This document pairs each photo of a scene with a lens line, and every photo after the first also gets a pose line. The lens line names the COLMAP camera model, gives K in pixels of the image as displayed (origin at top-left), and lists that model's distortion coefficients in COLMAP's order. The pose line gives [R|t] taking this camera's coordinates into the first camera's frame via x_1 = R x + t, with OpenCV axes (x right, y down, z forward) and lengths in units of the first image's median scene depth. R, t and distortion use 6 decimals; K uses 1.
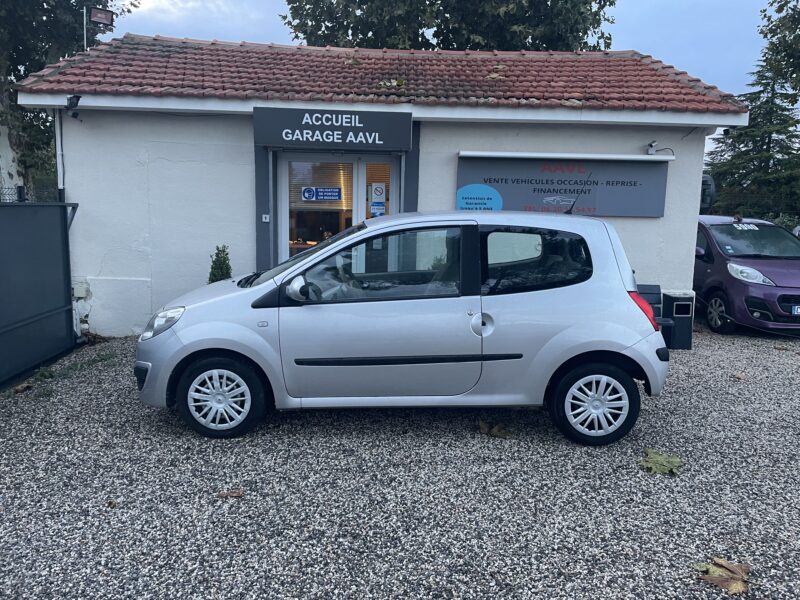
lens RADIAL K [[600.4, 0, 408.5], [0, 600.4, 299.2], [0, 0, 1]] dist [0.109000, -0.137936]
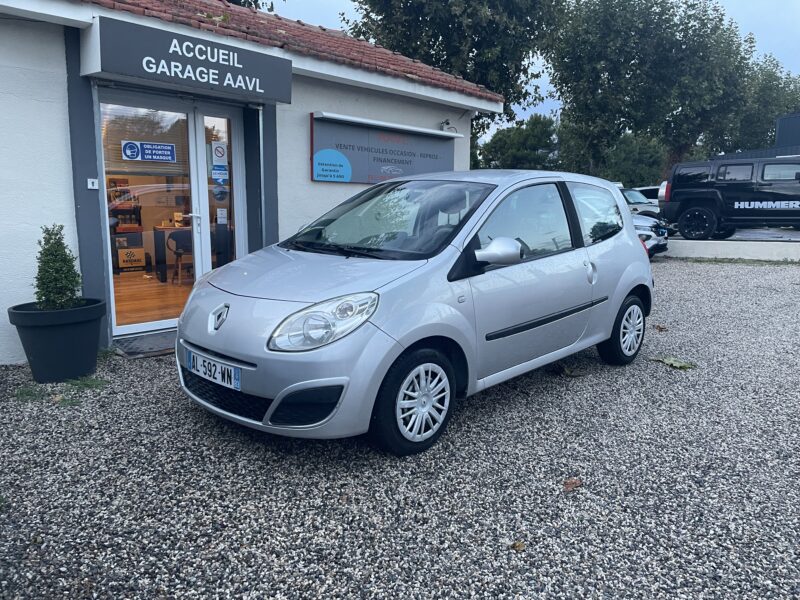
lens RADIAL K [[600.4, 0, 408.5], [0, 600.4, 299.2], [0, 0, 1]] dist [0.109000, -0.137936]
pose [[0.689356, -0.128805, 0.712880, -0.540380], [0.111072, 0.991223, 0.071690, -0.016008], [-0.715857, 0.029761, 0.697612, 0.289575]]
